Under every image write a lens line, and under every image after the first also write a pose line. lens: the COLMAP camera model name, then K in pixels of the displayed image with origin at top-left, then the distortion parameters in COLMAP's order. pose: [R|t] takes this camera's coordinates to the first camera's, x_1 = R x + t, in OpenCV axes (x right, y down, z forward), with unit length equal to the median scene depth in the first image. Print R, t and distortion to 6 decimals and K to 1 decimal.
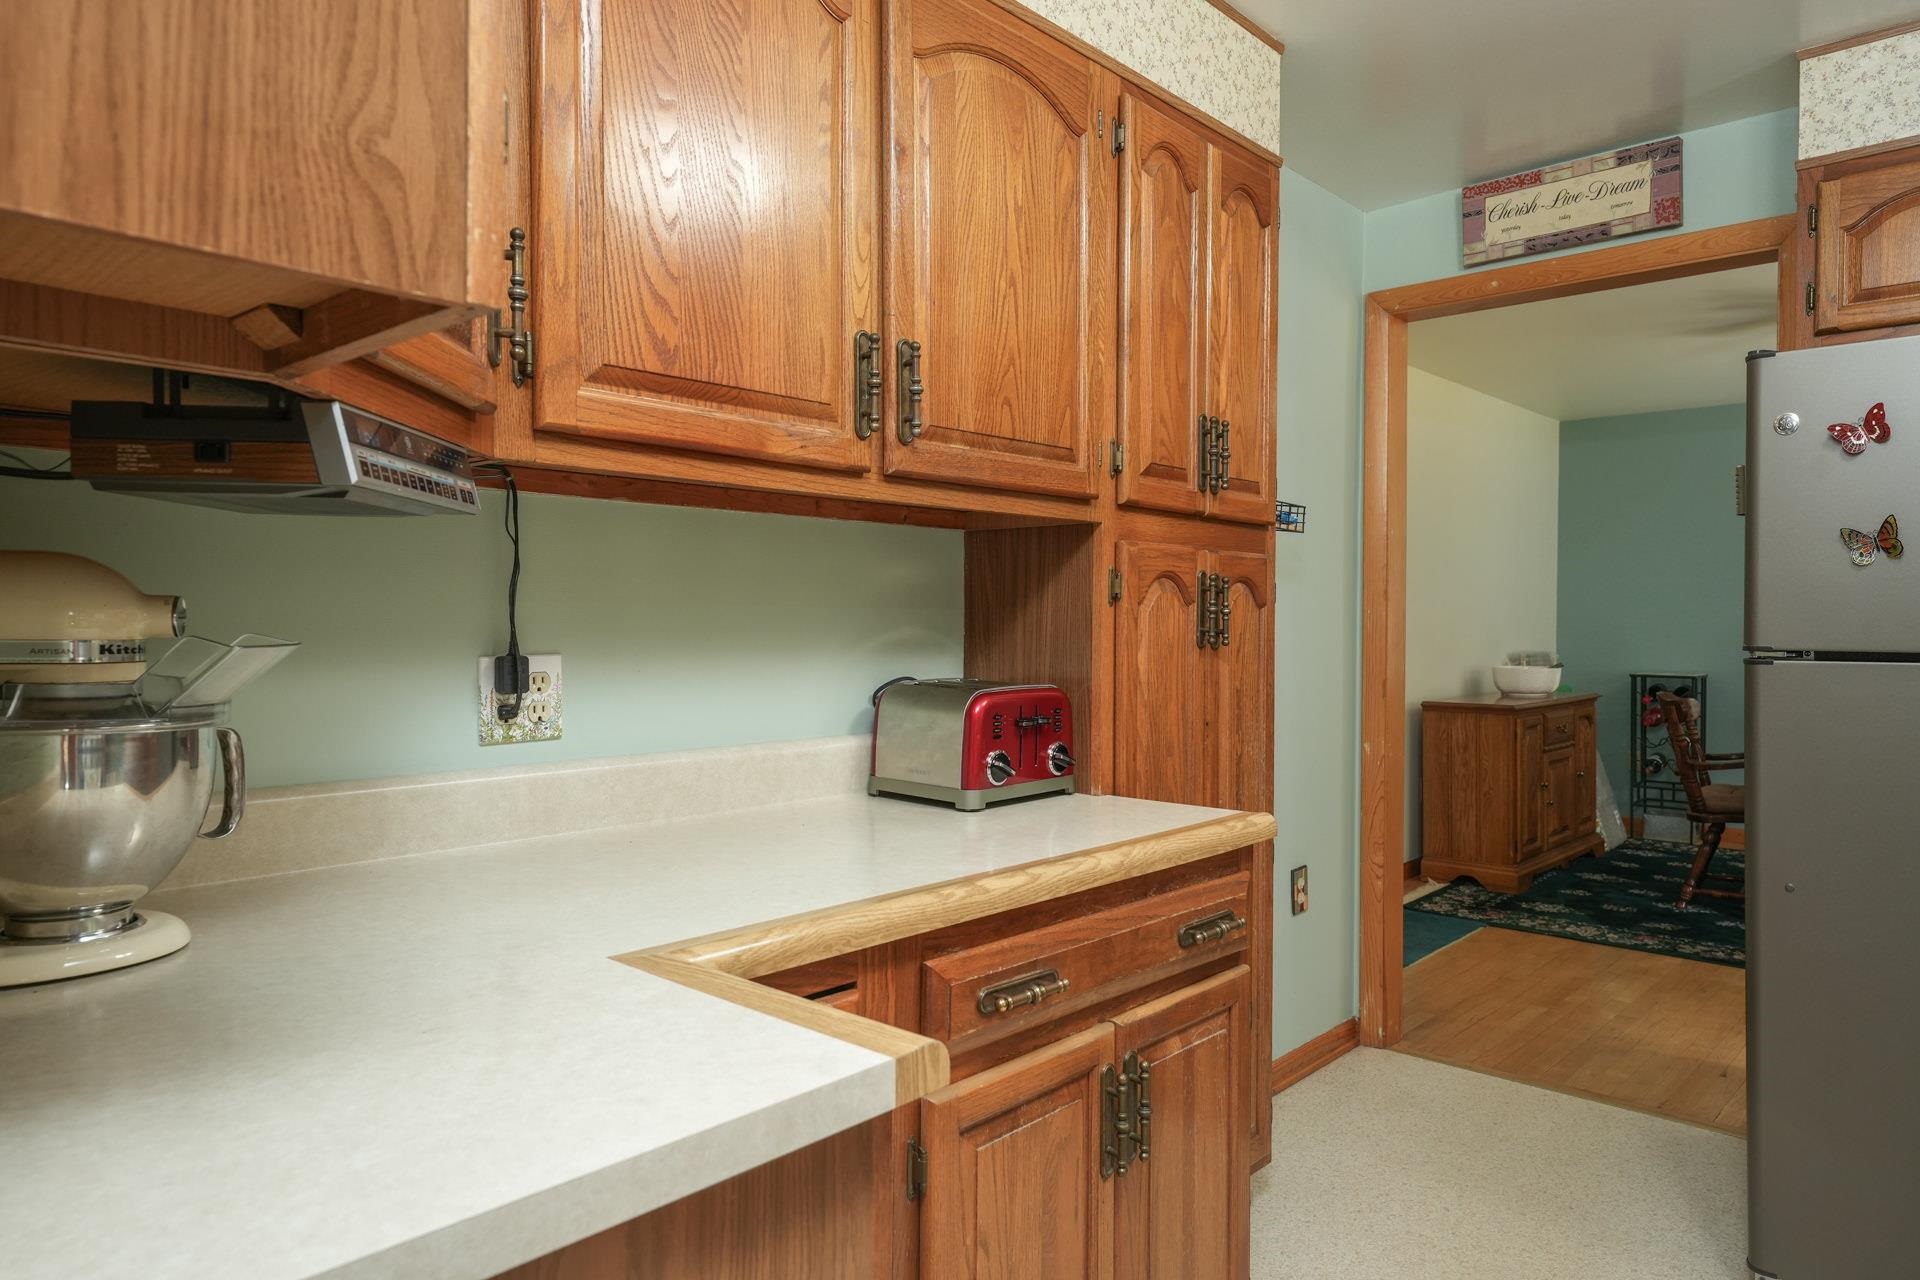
lens RADIAL K [[1239.1, 0, 964.1], [0, 1239.1, 630.3], [0, 0, 1]] dist [0.018434, -0.003018]
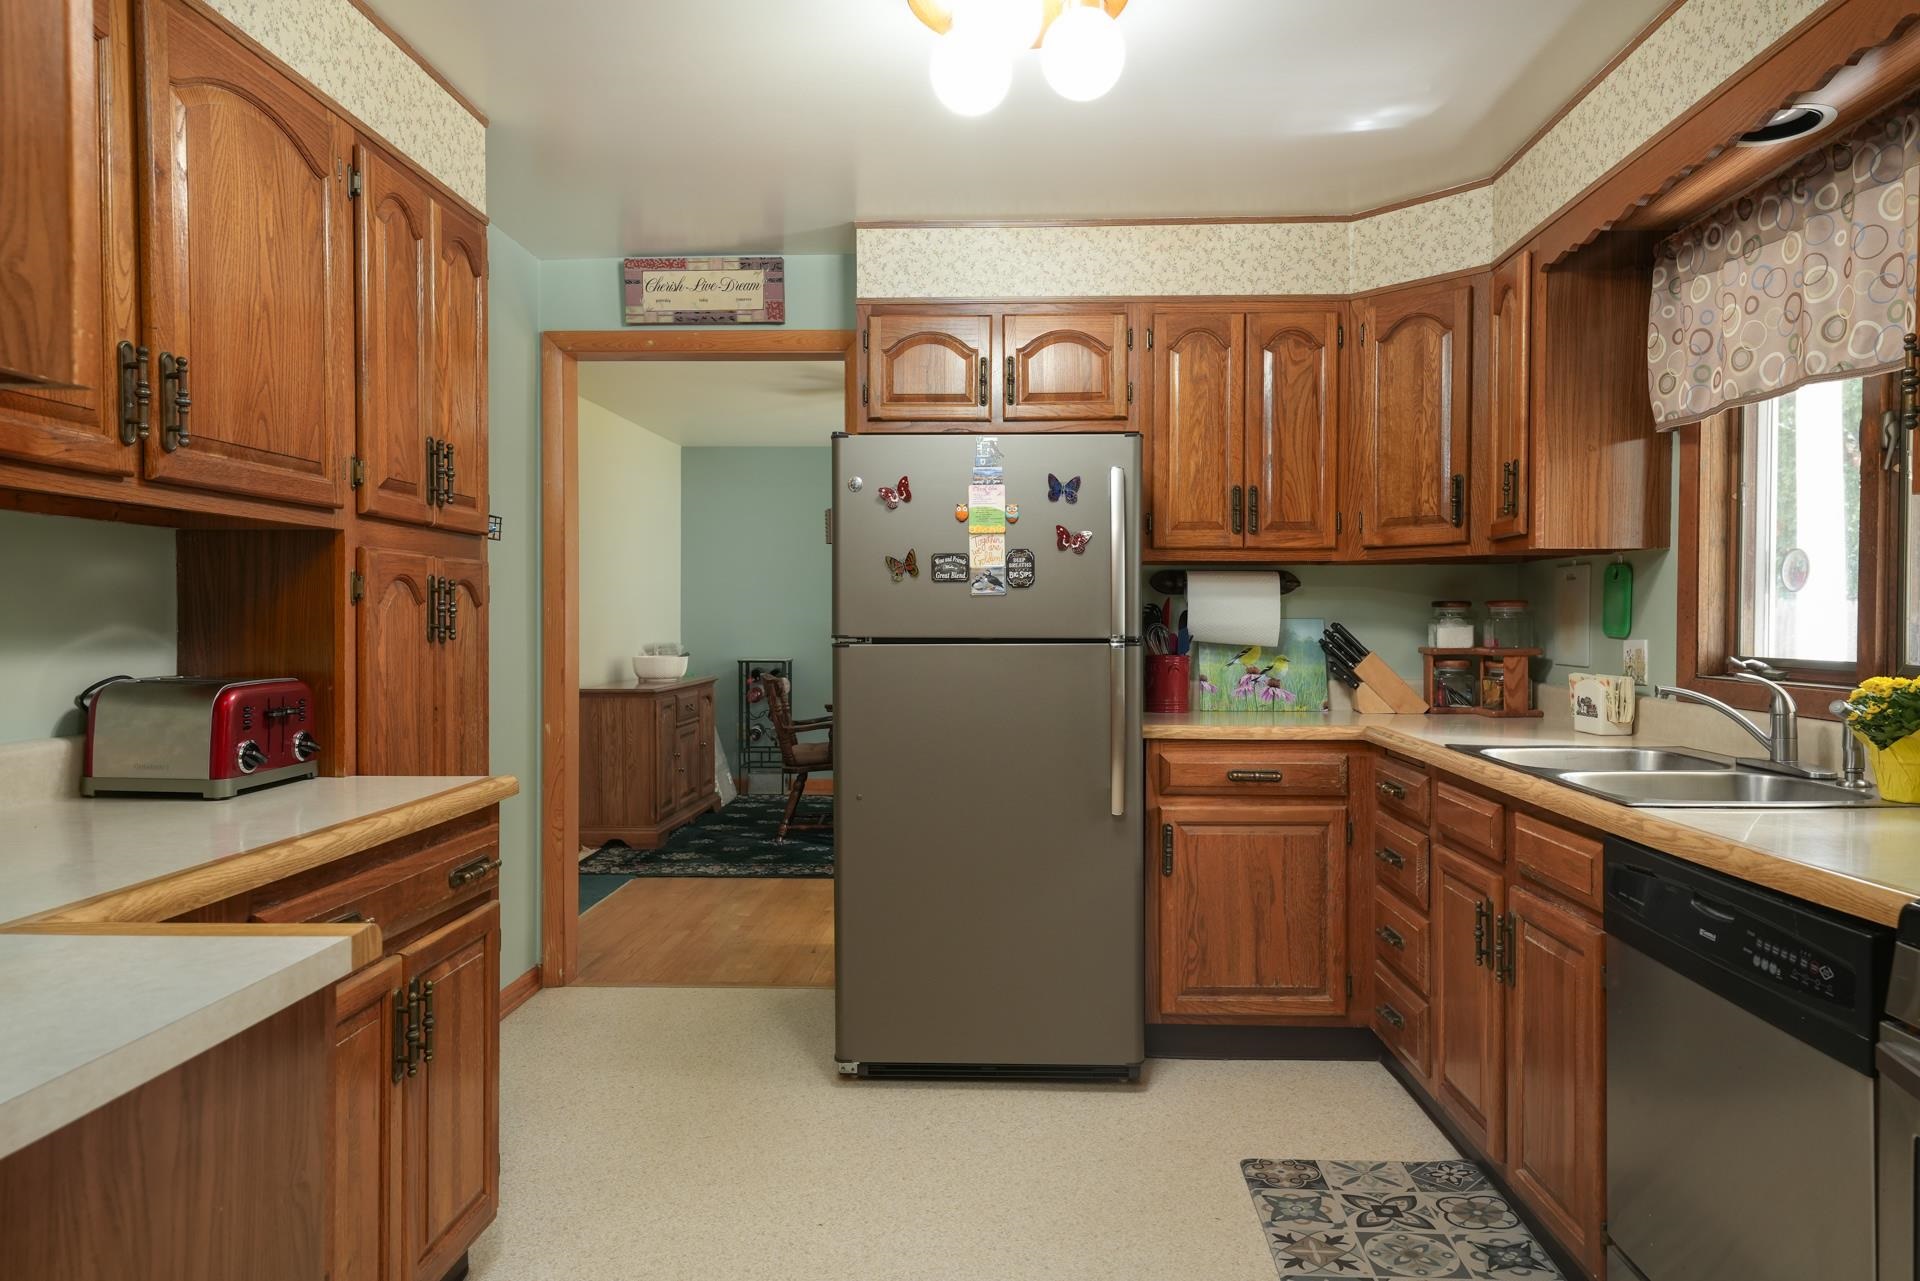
lens RADIAL K [[1204.8, 0, 999.3], [0, 1204.8, 631.7], [0, 0, 1]] dist [0.040706, -0.002418]
pose [[0.754589, -0.009851, 0.656124, -0.158242], [0.006501, 0.999950, 0.007538, -0.000357], [-0.656166, -0.001423, 0.754616, -0.198546]]
